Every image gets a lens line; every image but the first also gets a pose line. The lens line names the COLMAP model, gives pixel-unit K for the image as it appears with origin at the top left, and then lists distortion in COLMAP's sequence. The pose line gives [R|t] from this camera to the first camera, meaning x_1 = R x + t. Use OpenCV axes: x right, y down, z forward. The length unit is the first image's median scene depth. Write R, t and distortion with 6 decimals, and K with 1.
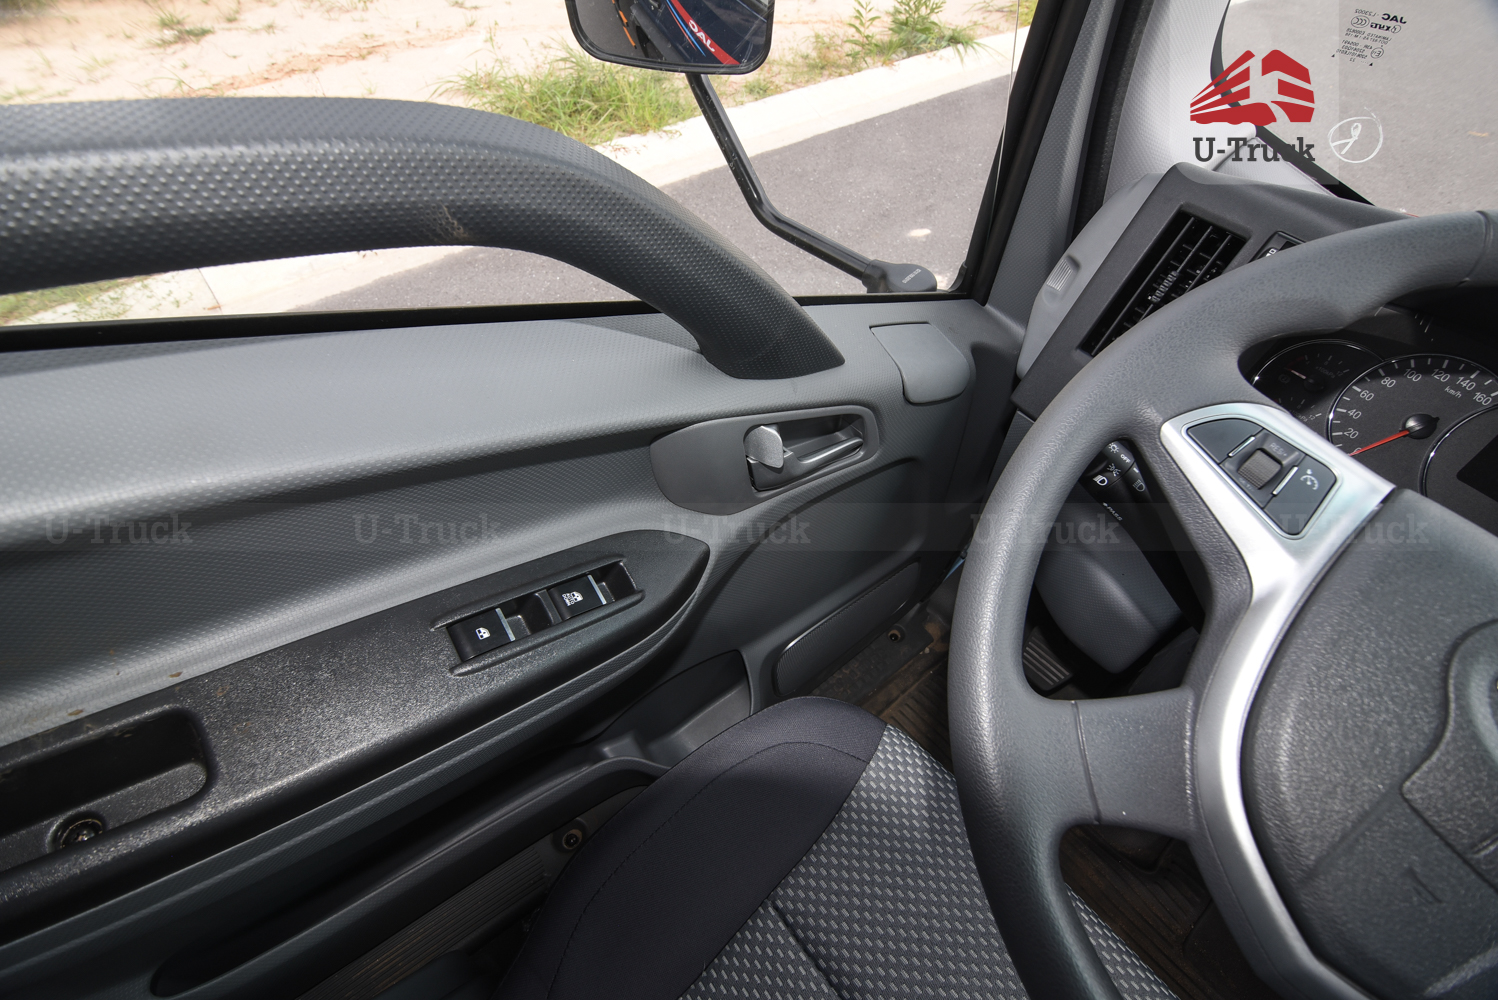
lens RADIAL K [[661.2, 0, 743.8], [0, 661.2, 500.1], [0, 0, 1]] dist [-0.018238, -0.004228]
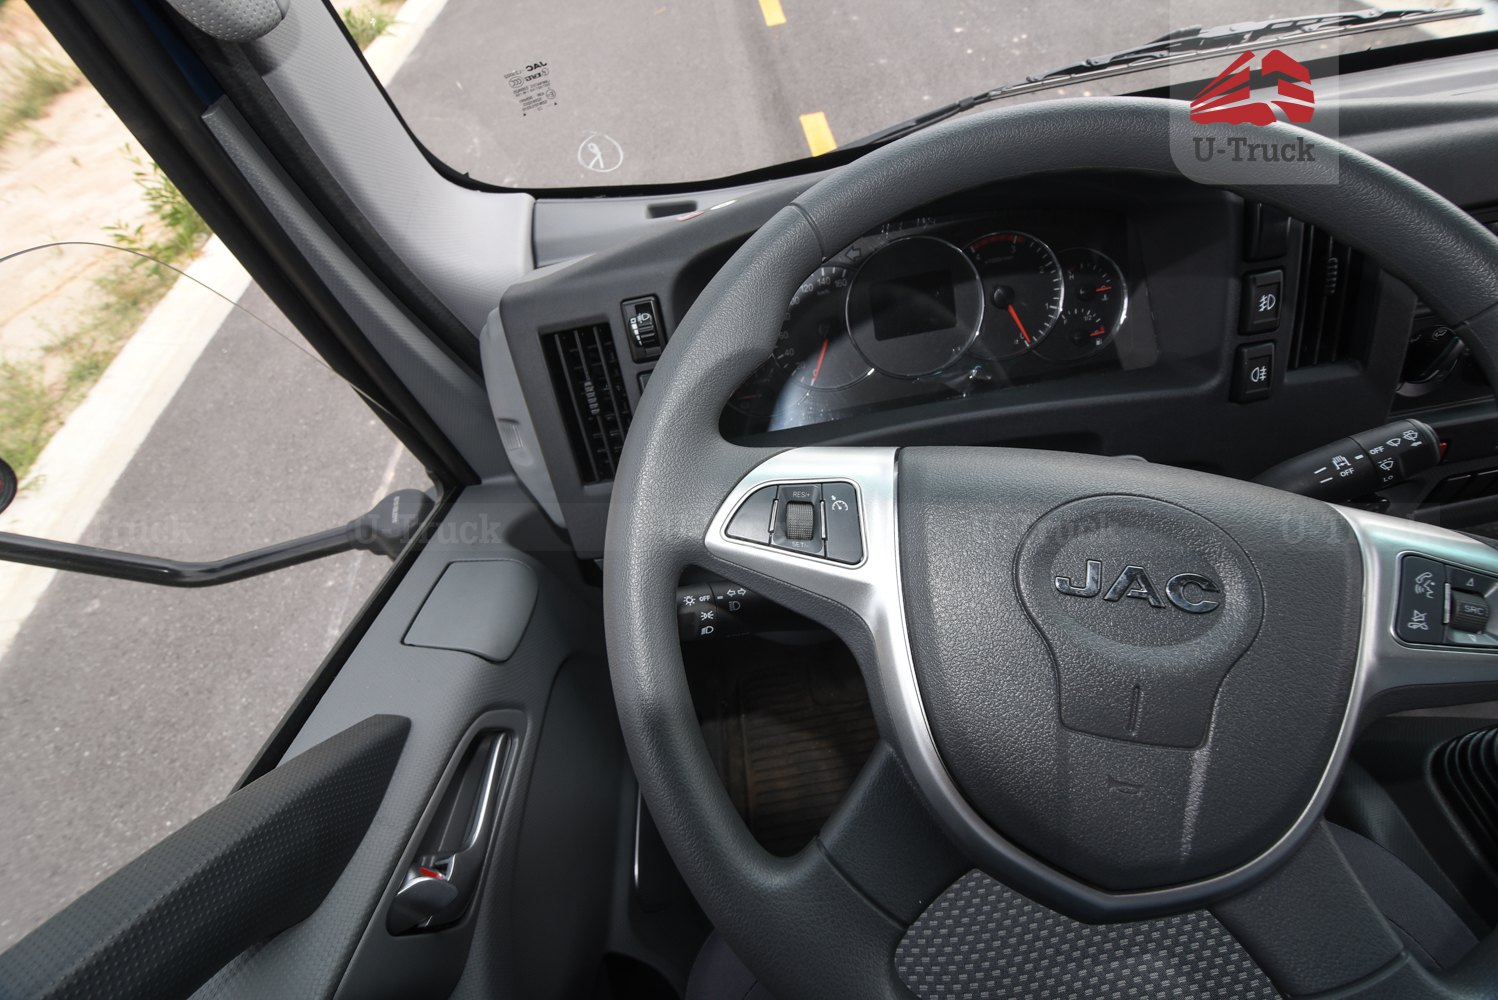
lens RADIAL K [[661.2, 0, 745.7], [0, 661.2, 501.2], [0, 0, 1]] dist [-0.018238, -0.004228]
pose [[0.546293, -0.729041, 0.412386, 0.214589], [0.751335, 0.644141, 0.143449, -0.167987], [-0.370215, 0.231476, 0.899644, 0.050150]]
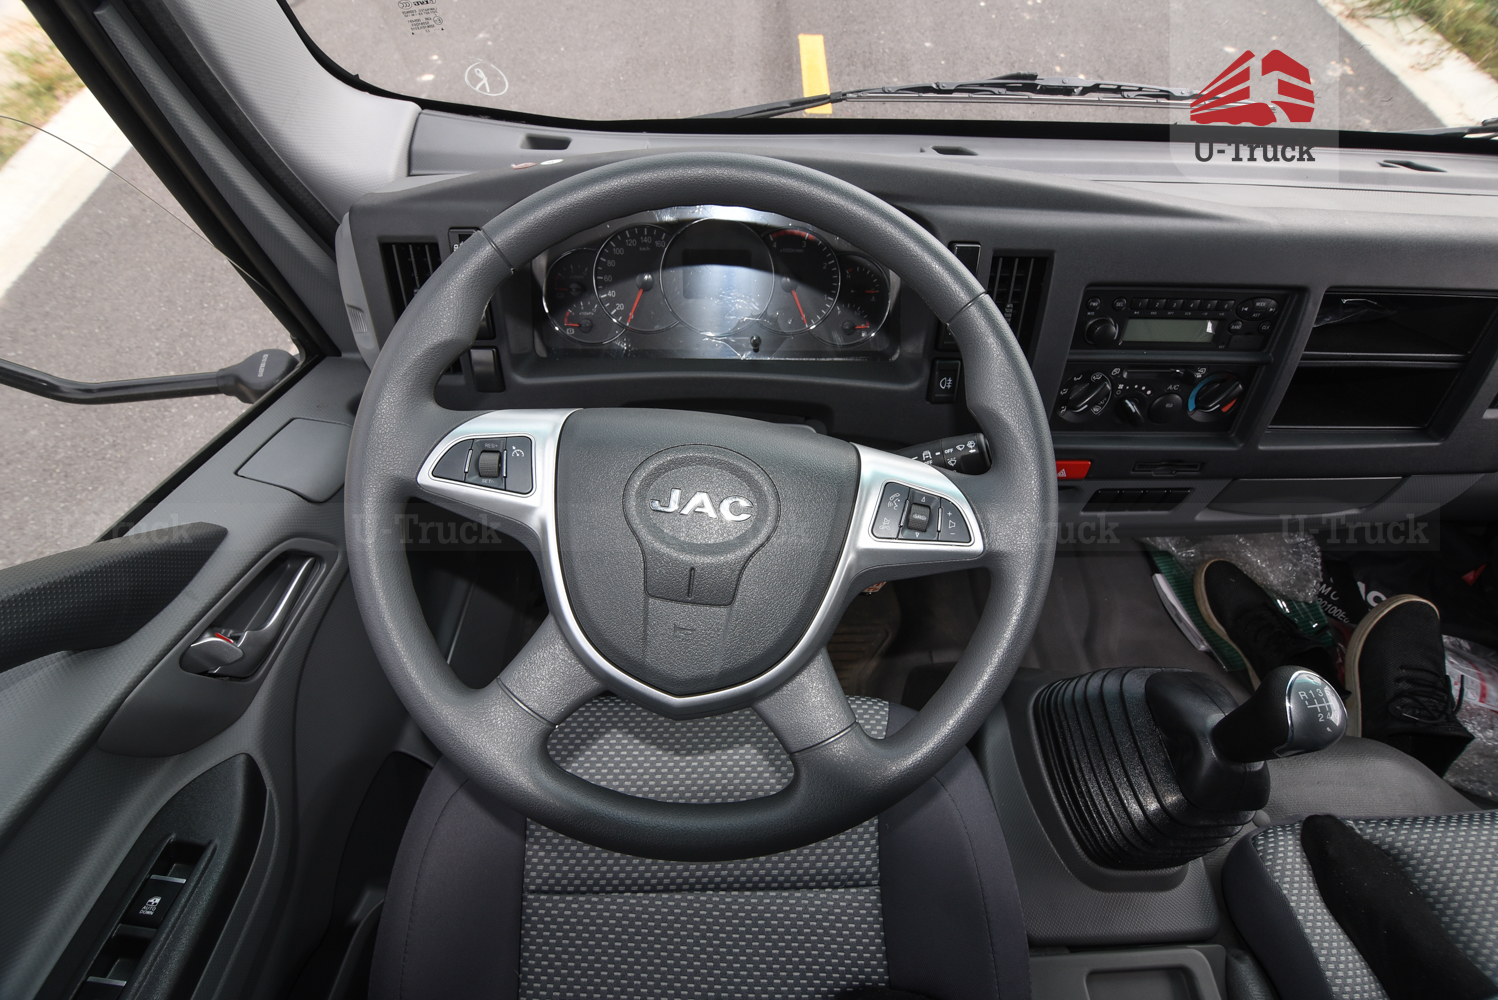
lens RADIAL K [[661.2, 0, 742.9], [0, 661.2, 502.5], [0, 0, 1]] dist [-0.018238, -0.004228]
pose [[0.634441, -0.672528, 0.381039, 0.273506], [0.613901, 0.737943, 0.280294, -0.025134], [-0.469691, 0.056090, 0.881047, -0.276575]]
